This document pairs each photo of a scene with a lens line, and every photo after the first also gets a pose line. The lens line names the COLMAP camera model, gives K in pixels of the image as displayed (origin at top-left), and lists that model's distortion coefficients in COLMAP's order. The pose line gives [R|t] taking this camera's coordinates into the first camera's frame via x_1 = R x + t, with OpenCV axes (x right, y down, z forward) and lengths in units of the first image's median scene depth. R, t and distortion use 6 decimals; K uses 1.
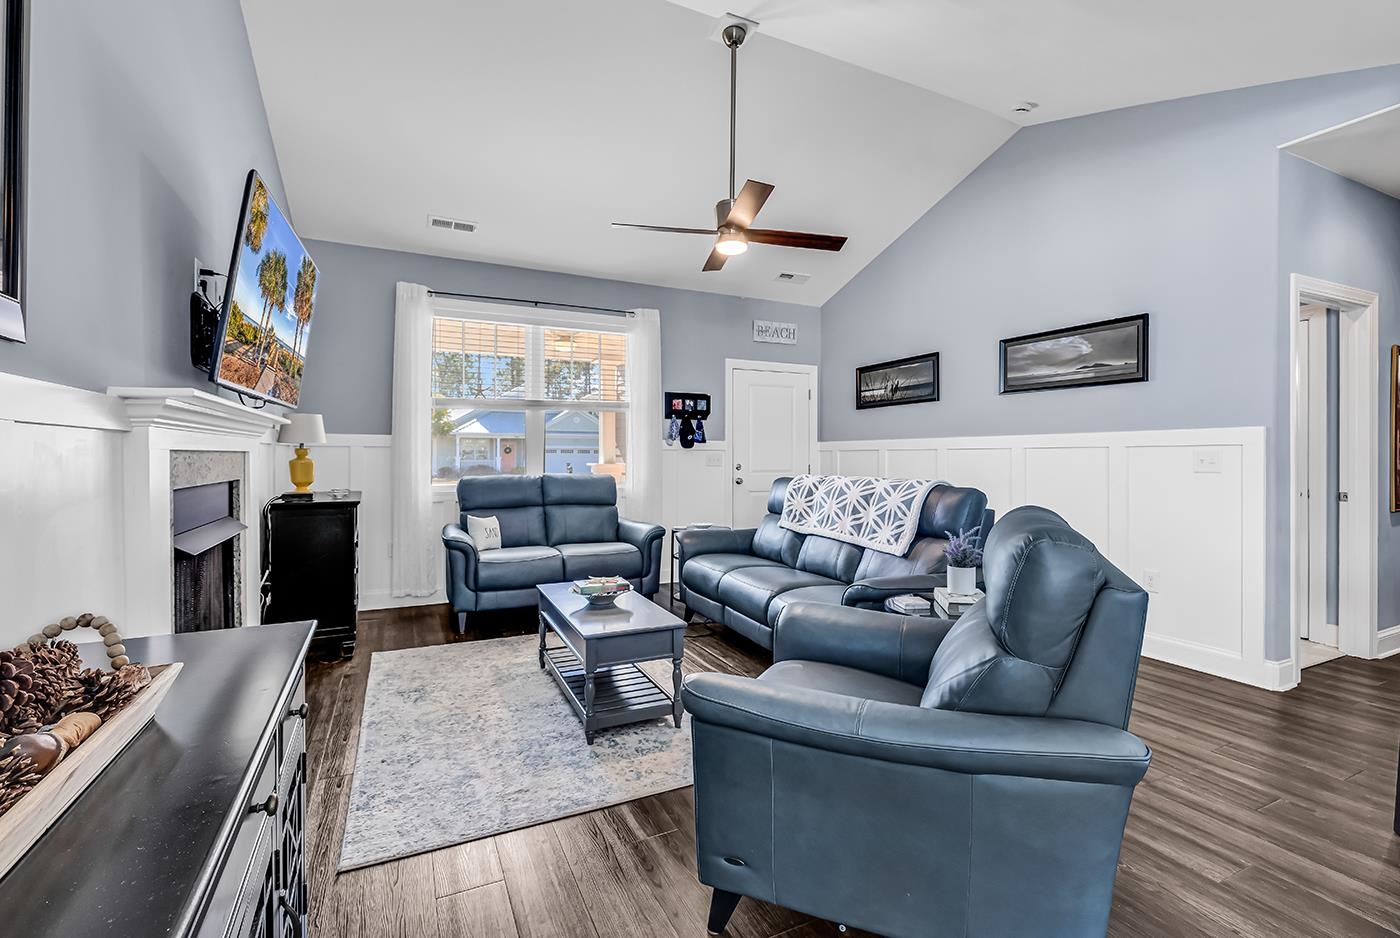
lens RADIAL K [[620.8, 0, 701.3], [0, 620.8, 459.9], [0, 0, 1]] dist [0.001204, 0.000388]
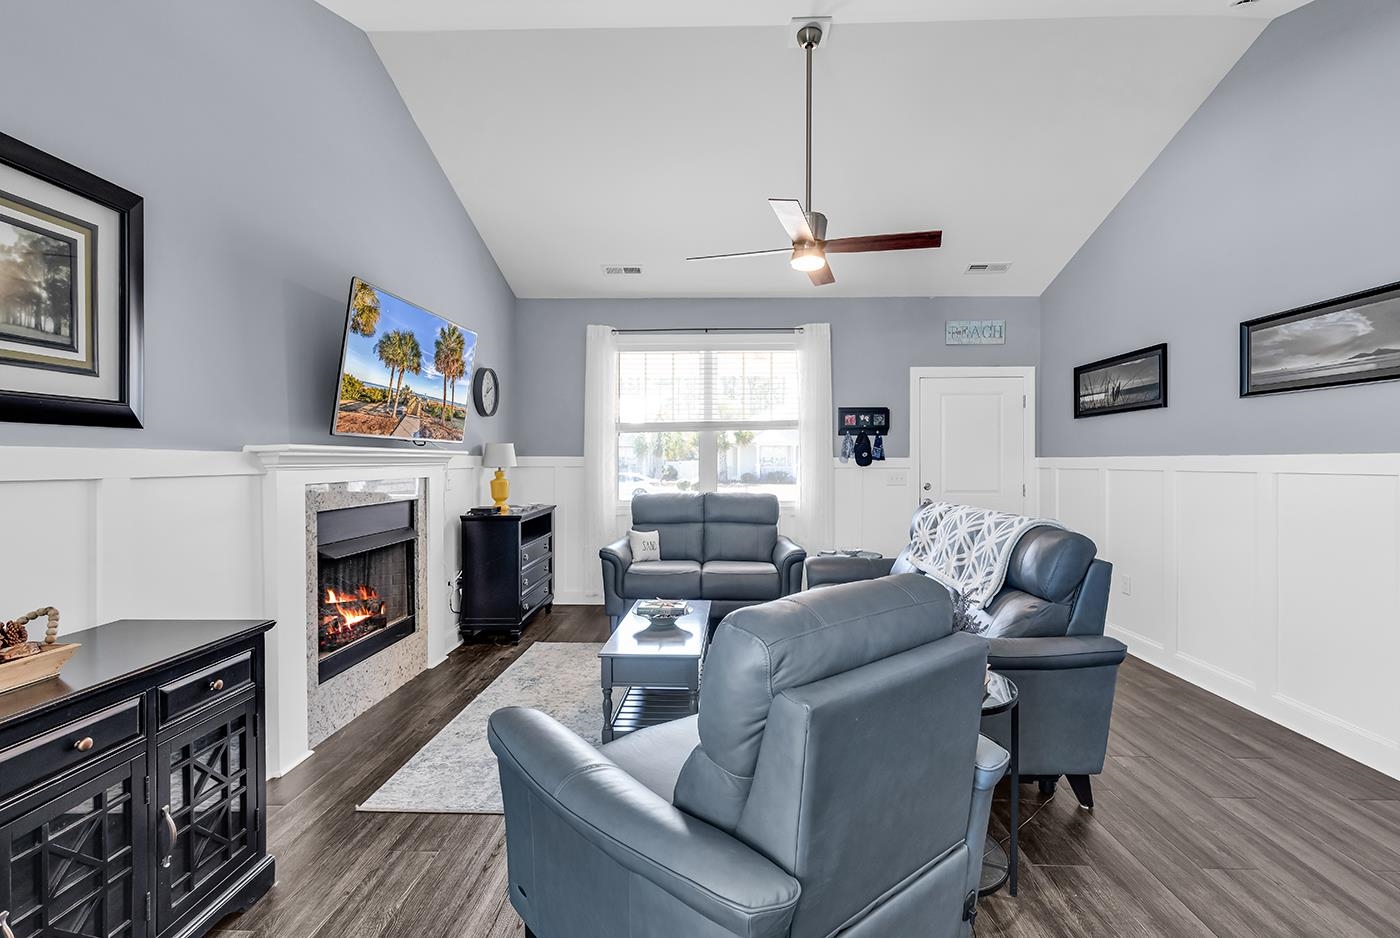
lens RADIAL K [[627.1, 0, 709.0], [0, 627.1, 466.8], [0, 0, 1]] dist [0.001353, -0.000371]
pose [[0.887429, 0.002083, -0.460940, 0.255461], [-0.000638, 0.999994, 0.003291, -0.025548], [0.460944, -0.002627, 0.887425, 0.061231]]
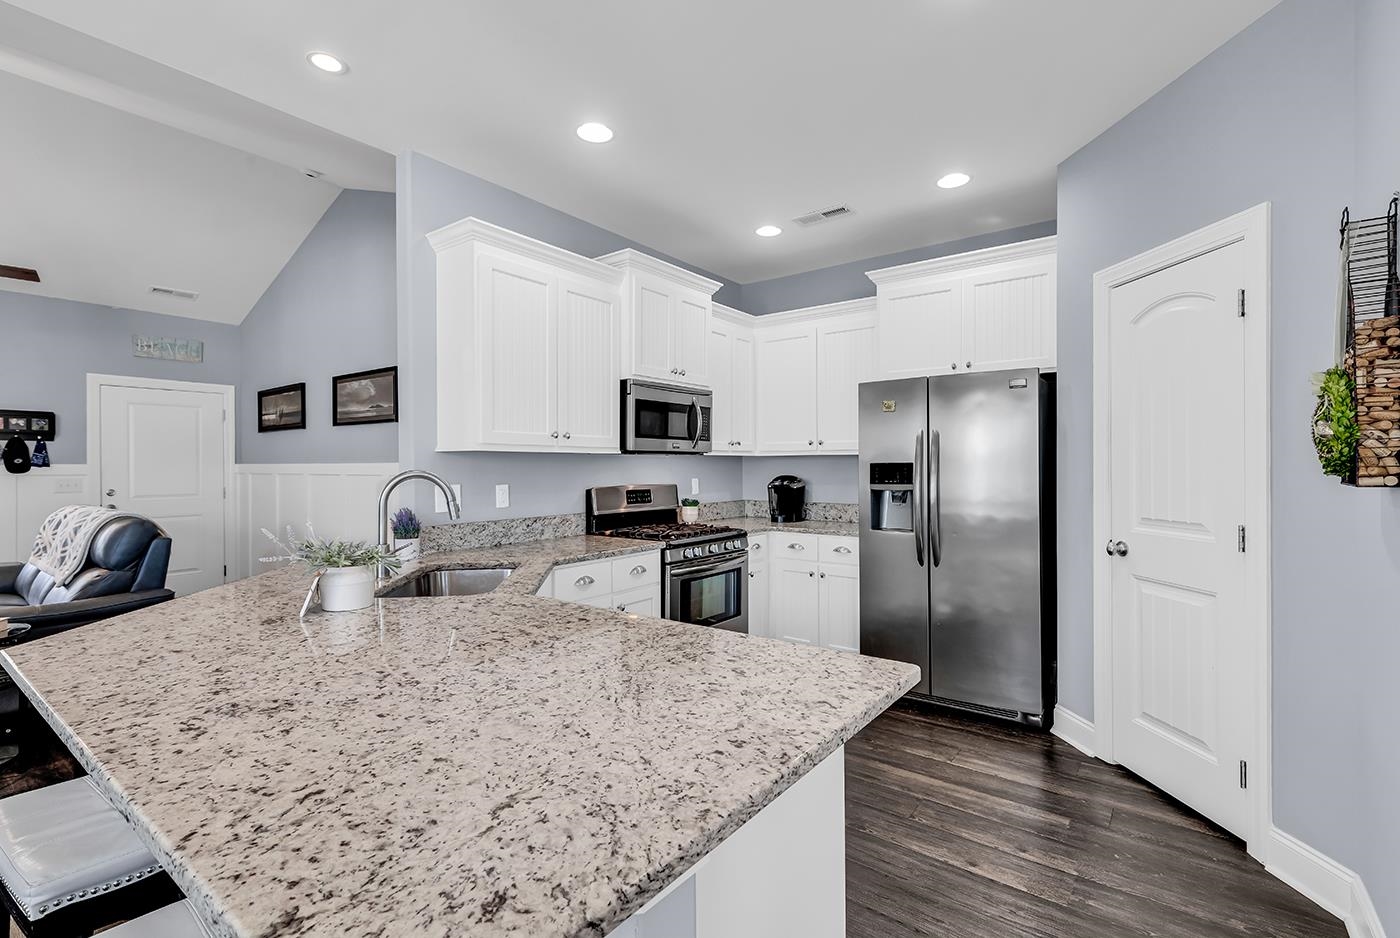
lens RADIAL K [[620.8, 0, 701.3], [0, 620.8, 459.9], [0, 0, 1]] dist [0.001204, 0.000388]
pose [[0.885049, -0.000524, 0.465497, 0.520965], [0.006981, 0.999902, -0.012149, -0.025087], [-0.465445, 0.014002, 0.884966, -0.277178]]
